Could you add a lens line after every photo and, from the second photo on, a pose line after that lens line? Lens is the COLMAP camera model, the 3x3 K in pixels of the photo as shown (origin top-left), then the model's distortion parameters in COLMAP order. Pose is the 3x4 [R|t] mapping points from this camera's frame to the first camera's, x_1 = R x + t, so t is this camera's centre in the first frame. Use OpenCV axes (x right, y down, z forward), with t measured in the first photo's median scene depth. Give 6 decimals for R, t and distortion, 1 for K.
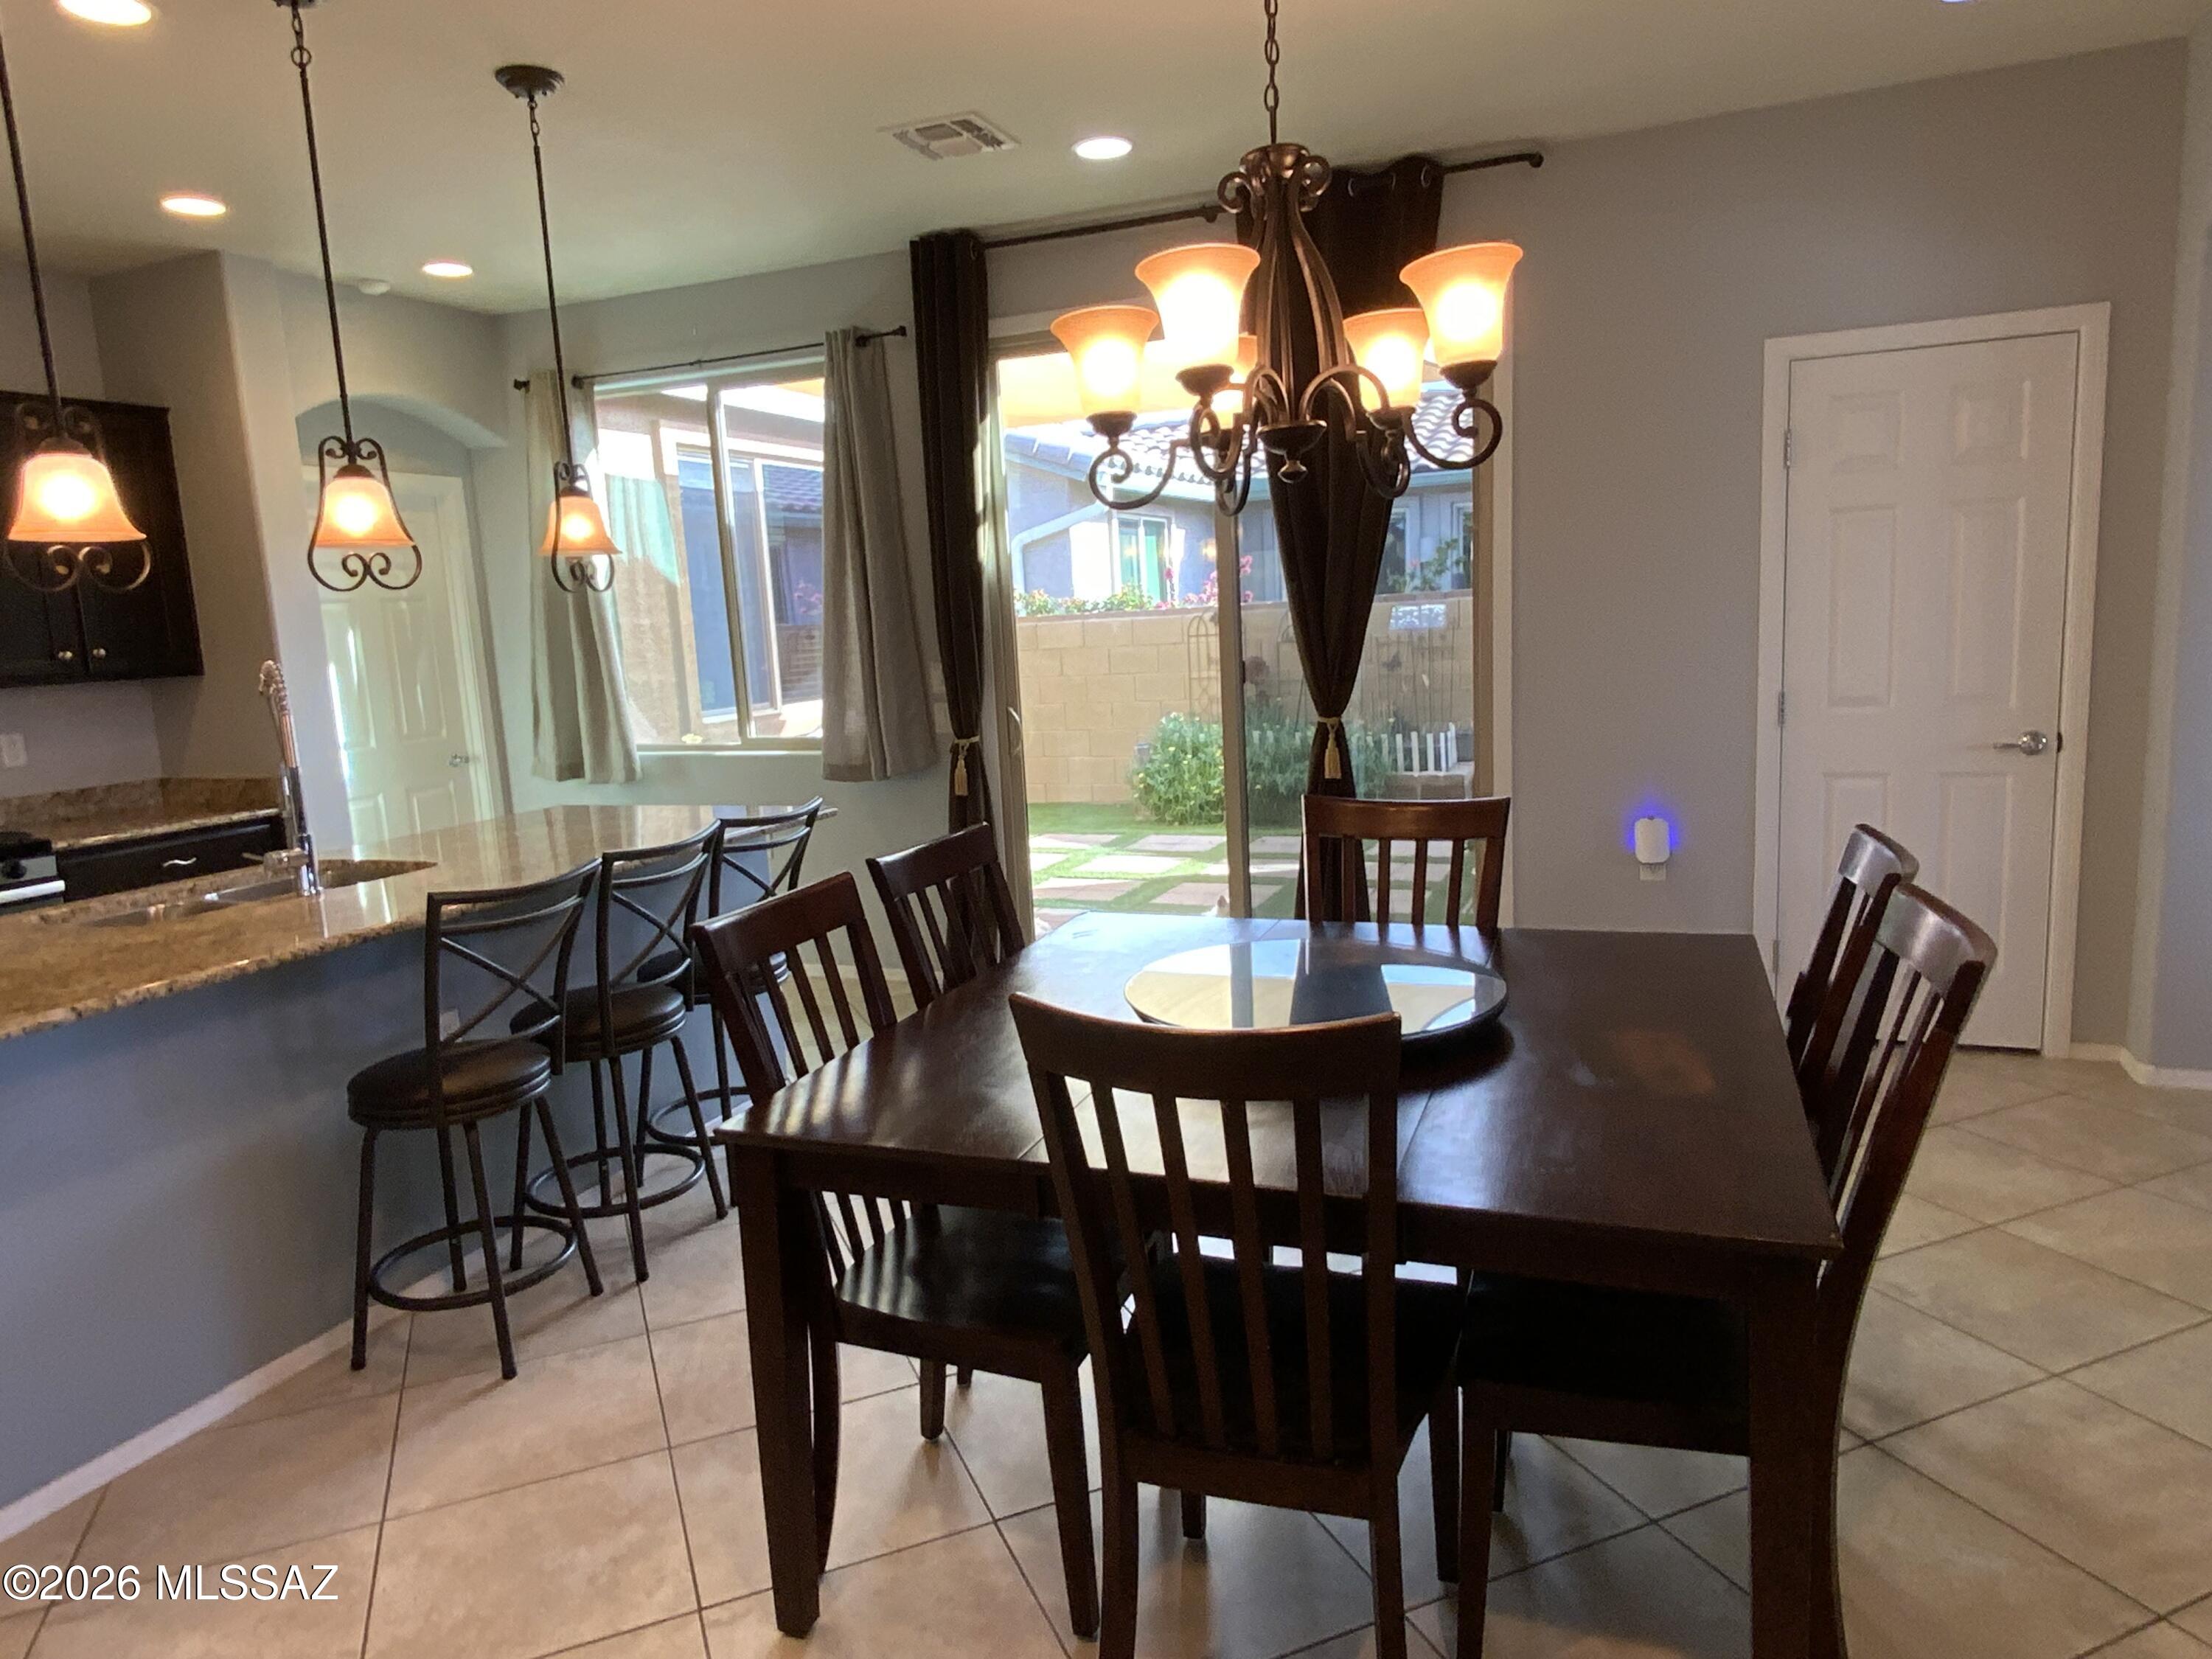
lens RADIAL K [[1442.3, 0, 1100.2], [0, 1442.3, 846.5], [0, 0, 1]] dist [0.003141, -0.007646]
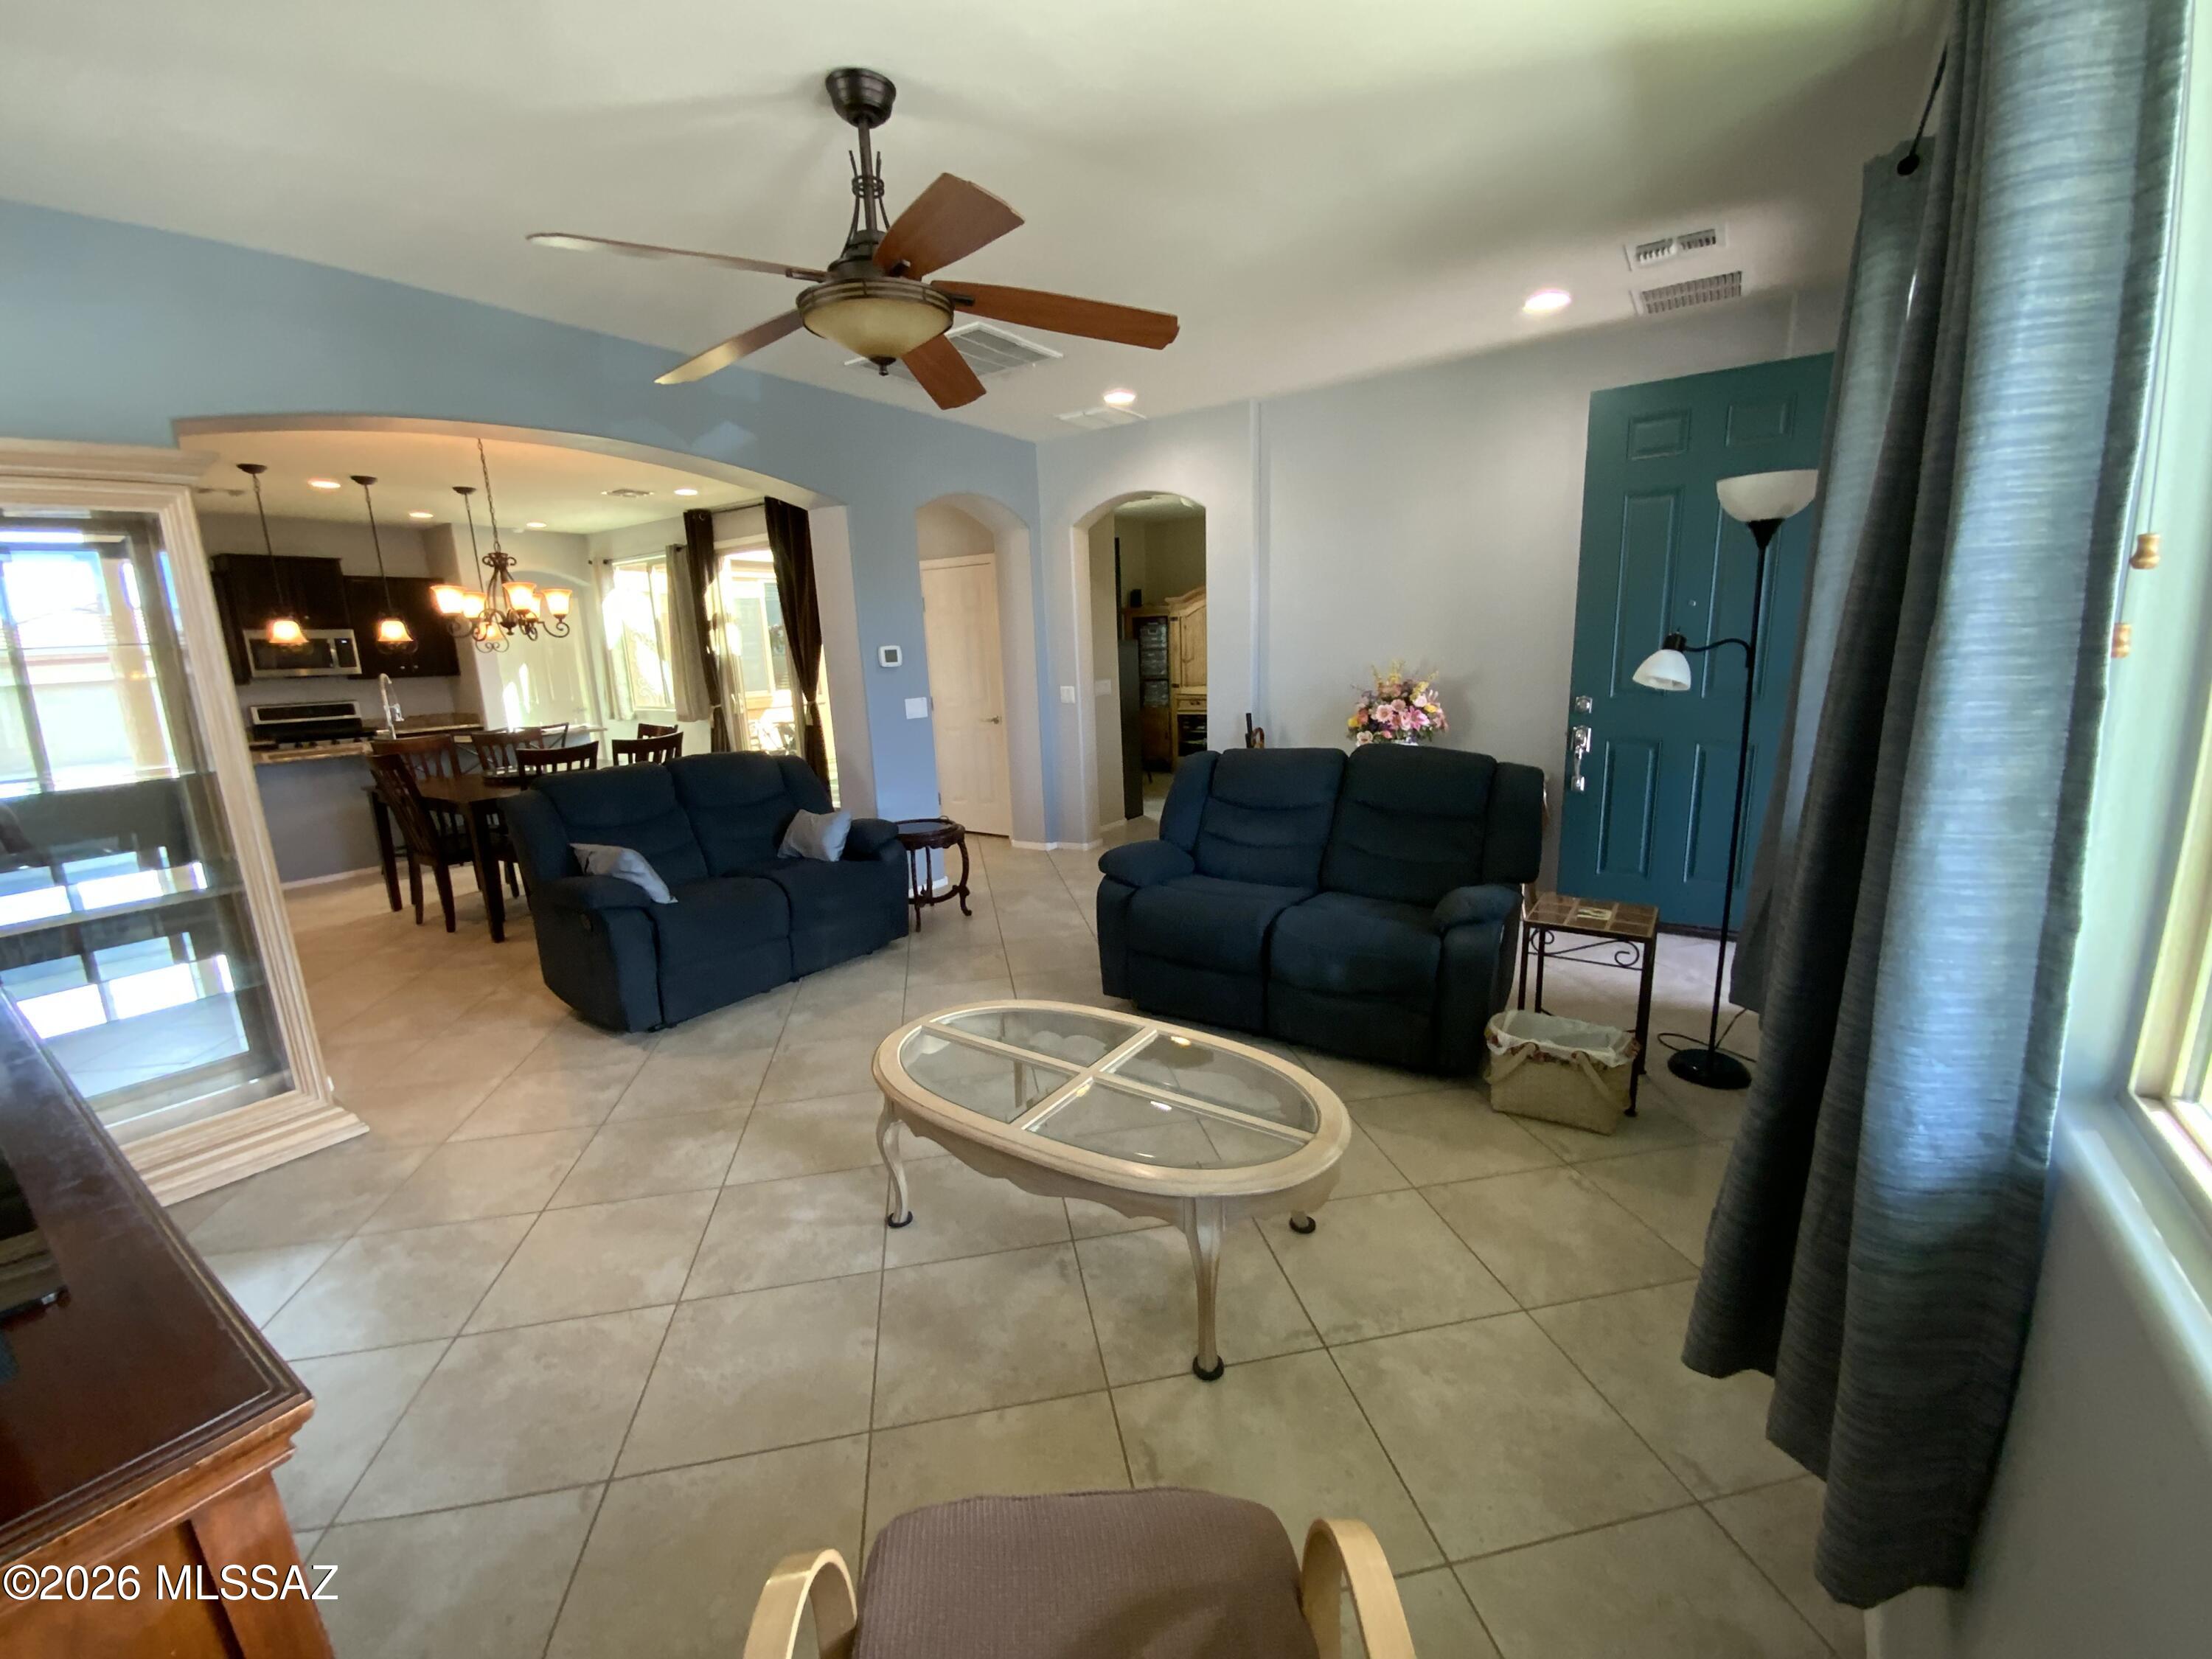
lens RADIAL K [[898.5, 0, 1107.1], [0, 898.5, 822.4], [0, 0, 1]] dist [-0.000201, 0.000116]
pose [[0.980049, 0.053509, -0.191417, 0.947018], [-0.043898, 0.997570, 0.054103, 0.016627], [0.193847, -0.044620, 0.980017, -0.461731]]
